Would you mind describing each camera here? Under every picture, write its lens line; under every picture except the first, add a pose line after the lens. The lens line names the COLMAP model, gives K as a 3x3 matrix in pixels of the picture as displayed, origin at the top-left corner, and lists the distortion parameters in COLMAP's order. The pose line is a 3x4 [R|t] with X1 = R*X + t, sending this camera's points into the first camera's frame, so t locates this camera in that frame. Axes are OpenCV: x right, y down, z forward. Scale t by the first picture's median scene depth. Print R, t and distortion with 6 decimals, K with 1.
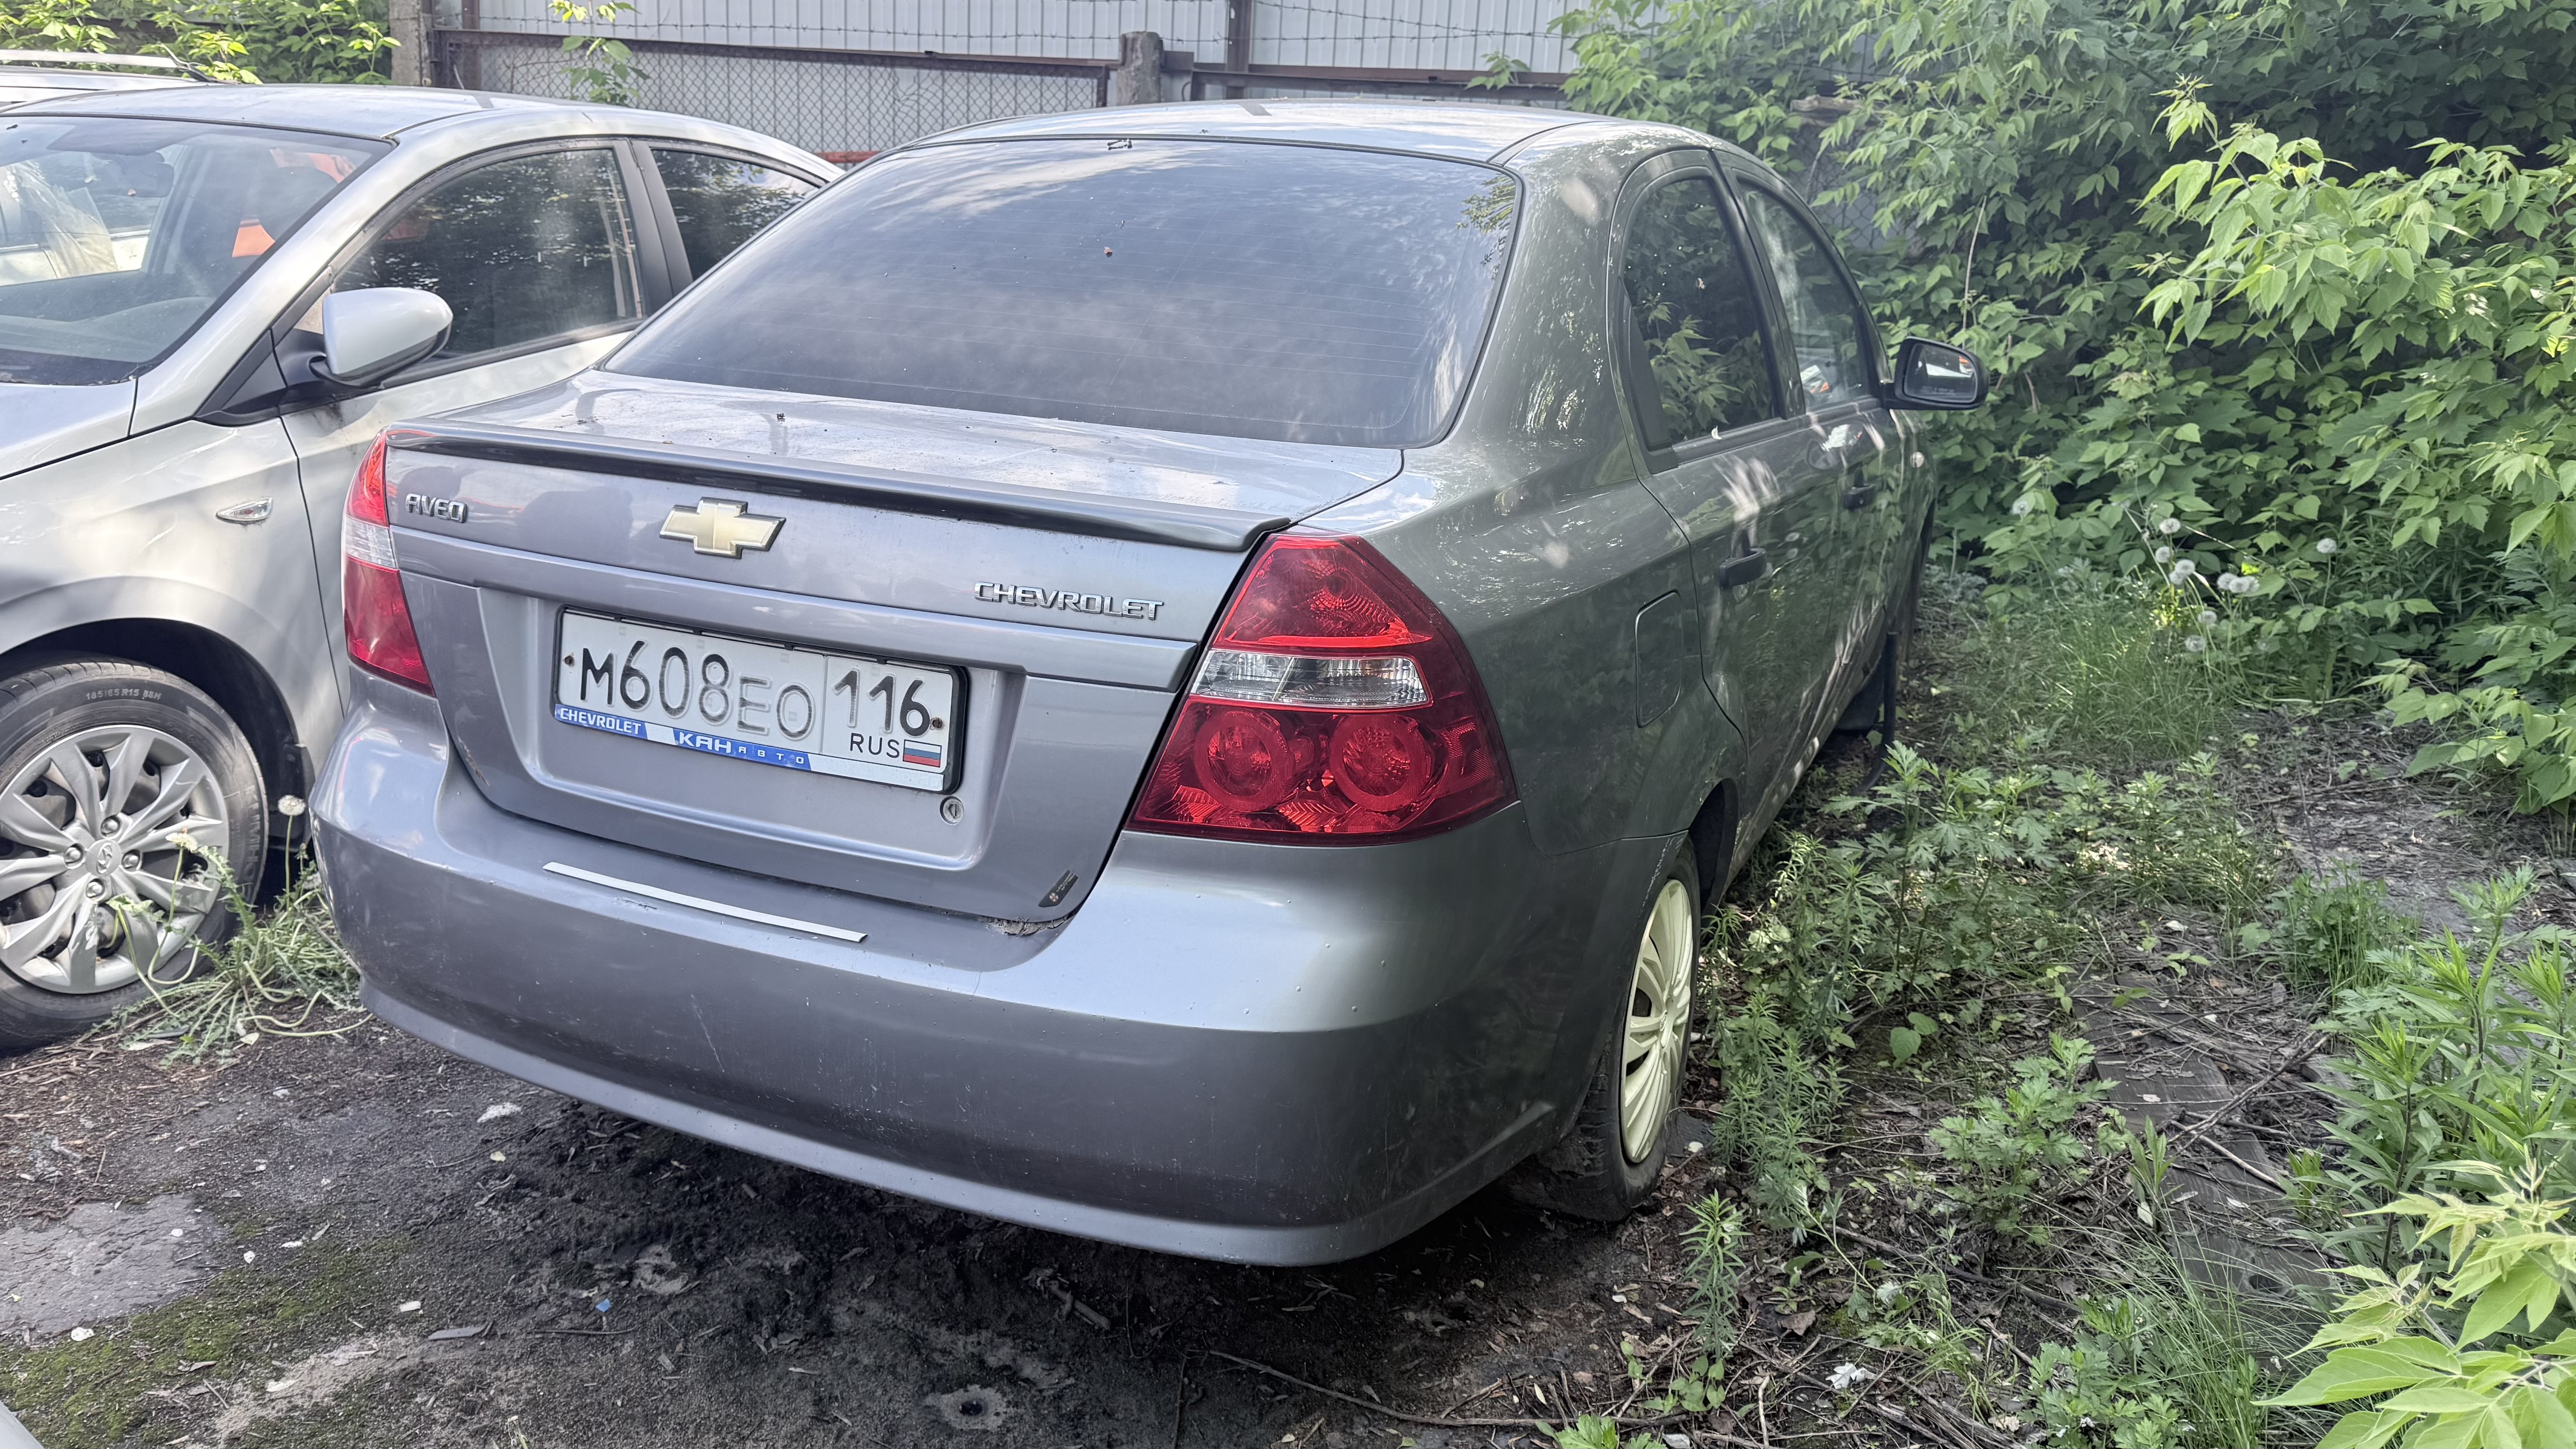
lens RADIAL K [[1805.8, 0, 1288.2], [0, 1805.8, 727.1], [0, 0, 1]] dist [-0.000694, -0.001033]
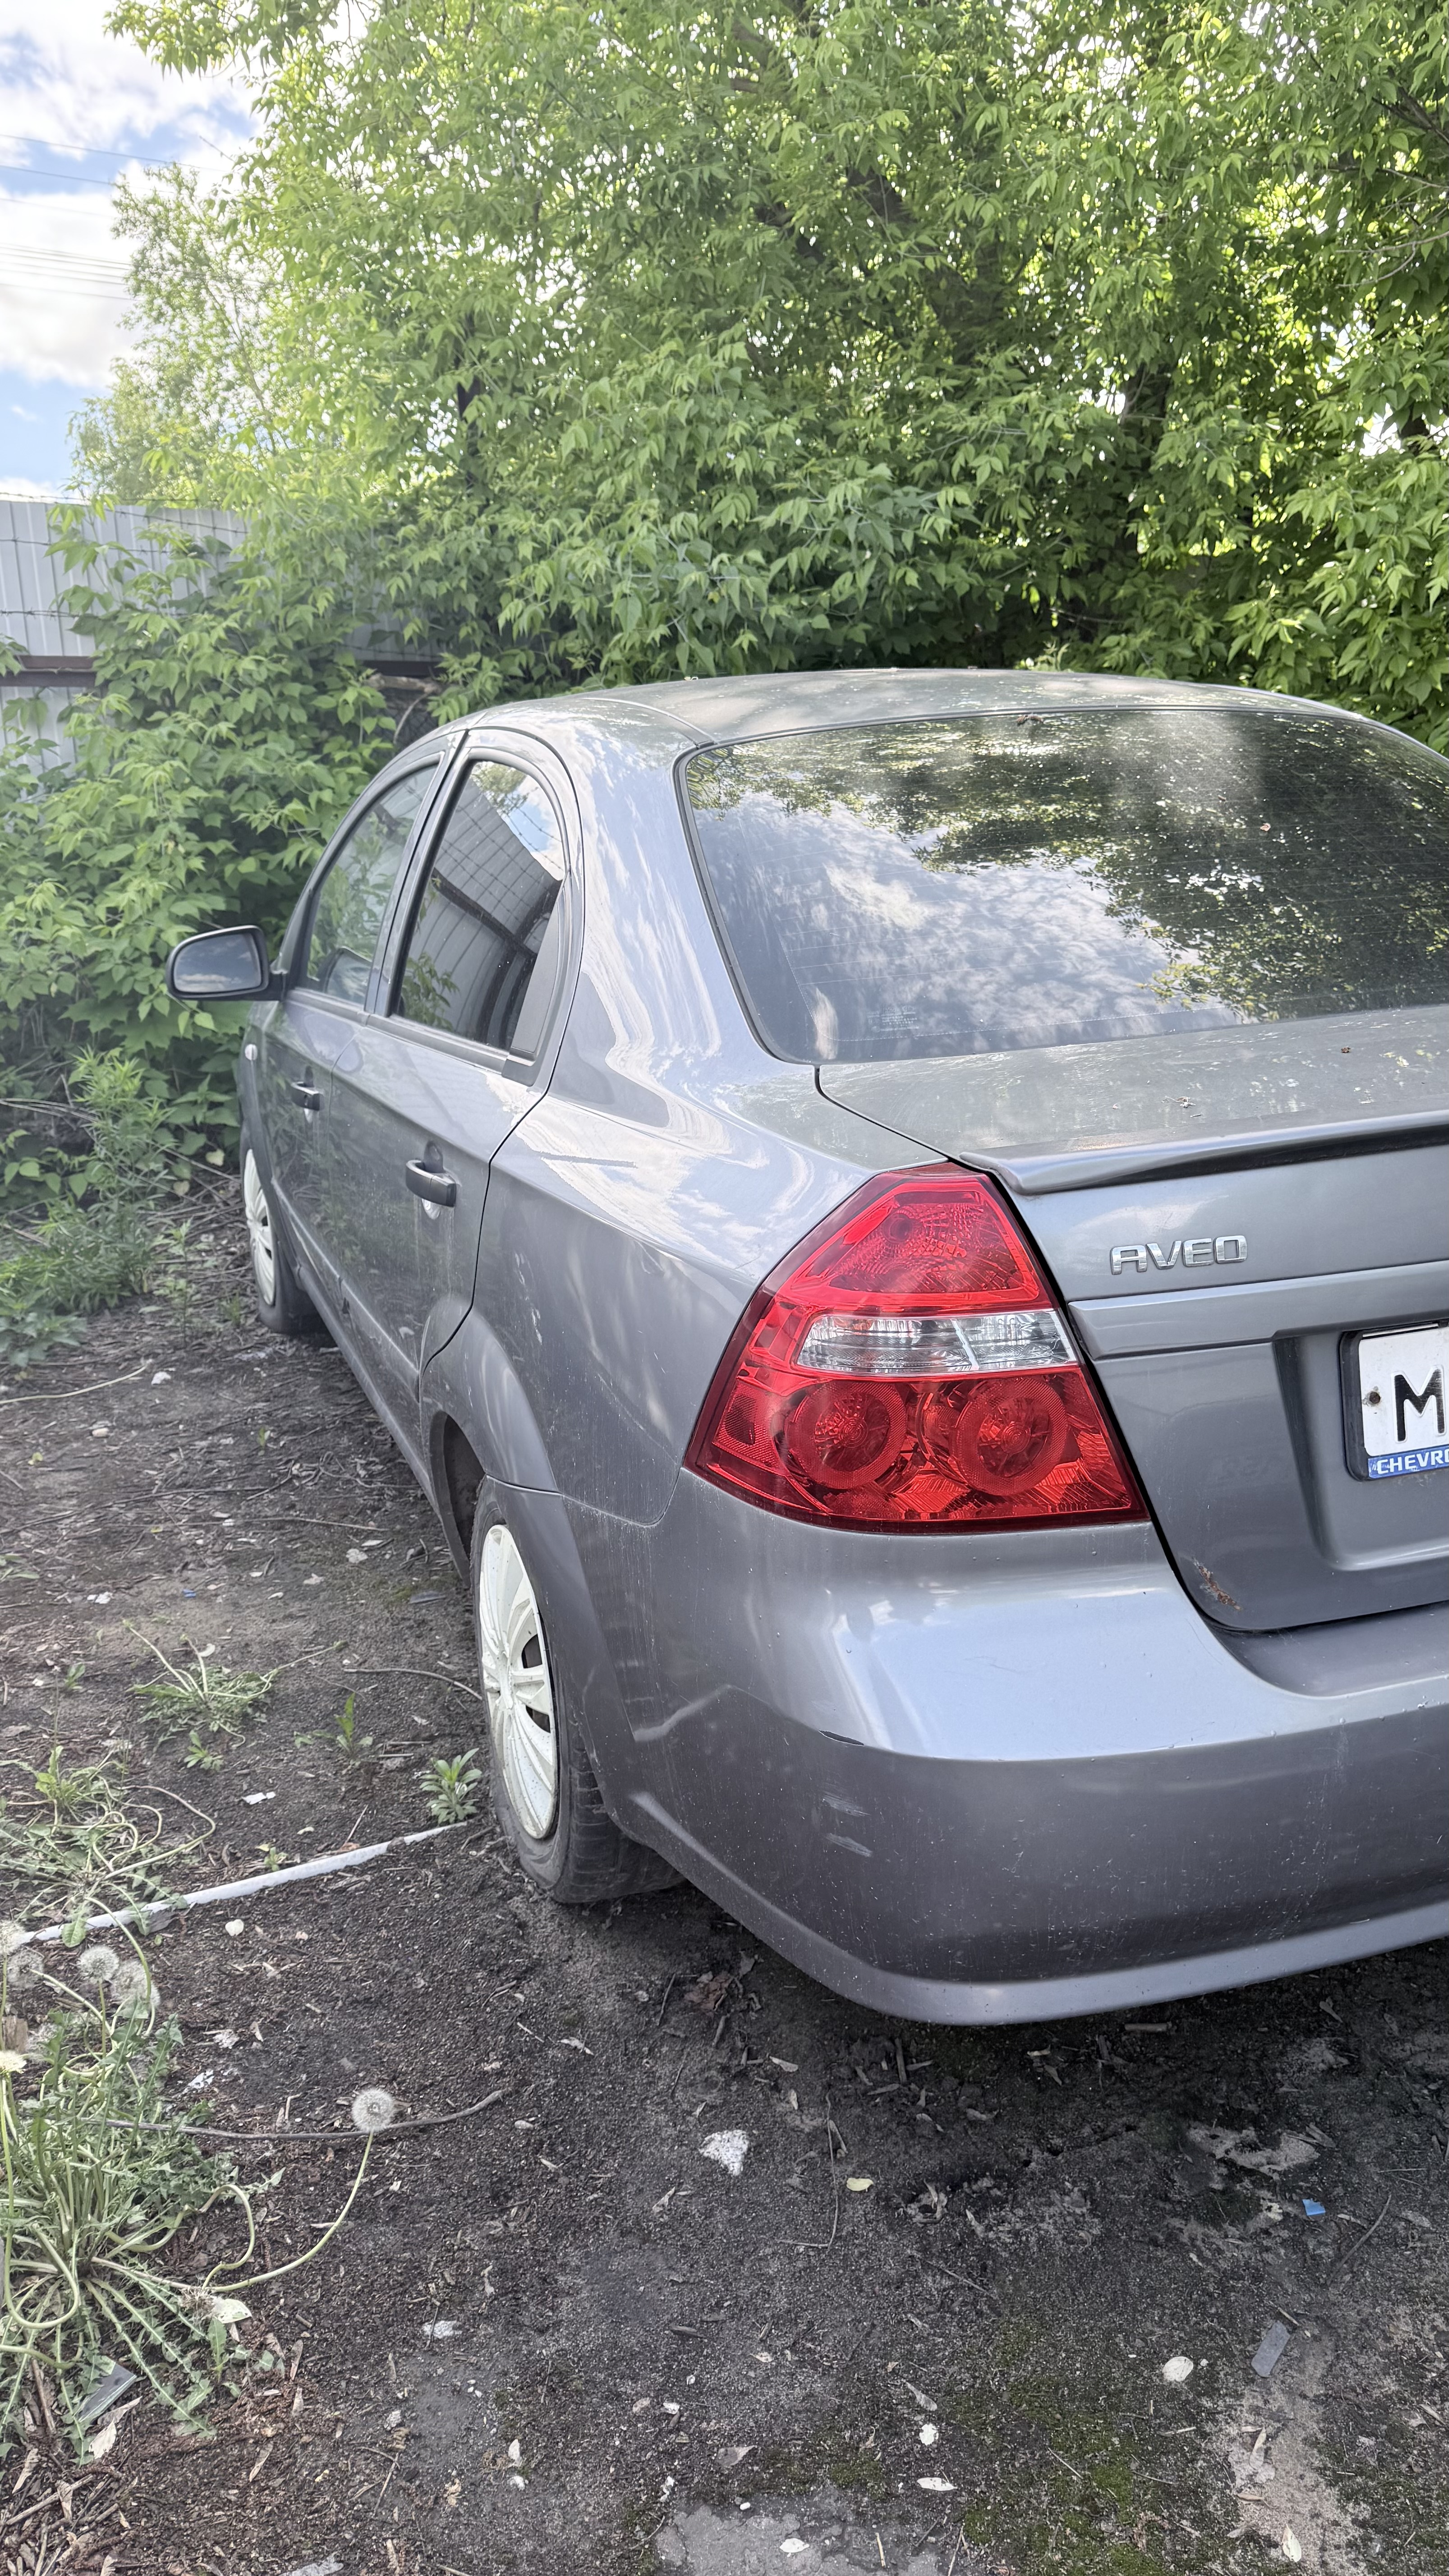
lens RADIAL K [[1805.8, 0, 724.6], [0, 1805.8, 1285.1], [0, 0, 1]] dist [-0.000694, -0.001033]
pose [[0.701420, -0.252535, 0.666510, -1.092069], [0.260750, 0.961221, 0.089791, -0.224612], [-0.663339, 0.110811, 0.740069, 0.606277]]
